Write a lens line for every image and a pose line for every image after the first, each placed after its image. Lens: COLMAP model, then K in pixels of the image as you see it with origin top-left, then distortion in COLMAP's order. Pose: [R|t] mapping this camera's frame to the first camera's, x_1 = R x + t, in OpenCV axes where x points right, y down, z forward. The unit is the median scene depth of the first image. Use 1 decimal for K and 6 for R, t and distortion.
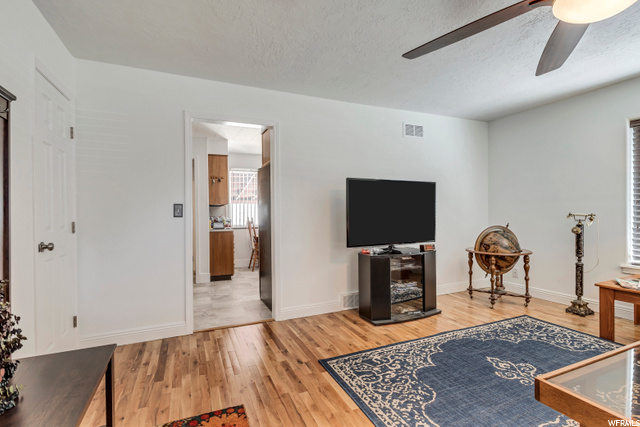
lens RADIAL K [[304.4, 0, 321.2], [0, 304.4, 213.8], [0, 0, 1]] dist [0.000412, -0.001055]
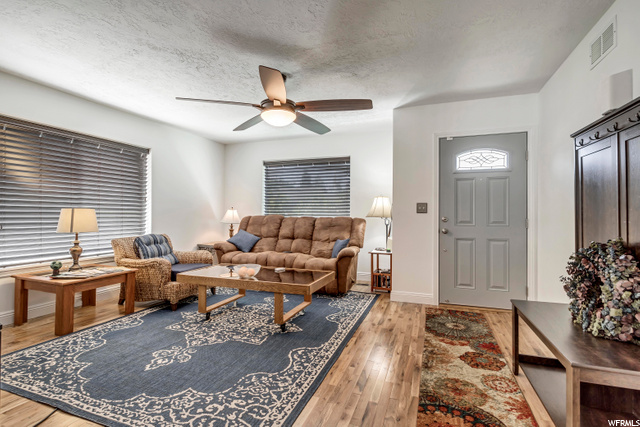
lens RADIAL K [[304.4, 0, 322.1], [0, 304.4, 212.8], [0, 0, 1]] dist [0.000412, -0.001055]
pose [[-0.719263, 0.008476, 0.694686, -0.513252], [0.003170, 0.999955, -0.008919, 0.010479], [-0.694731, -0.004213, -0.719258, 1.401923]]
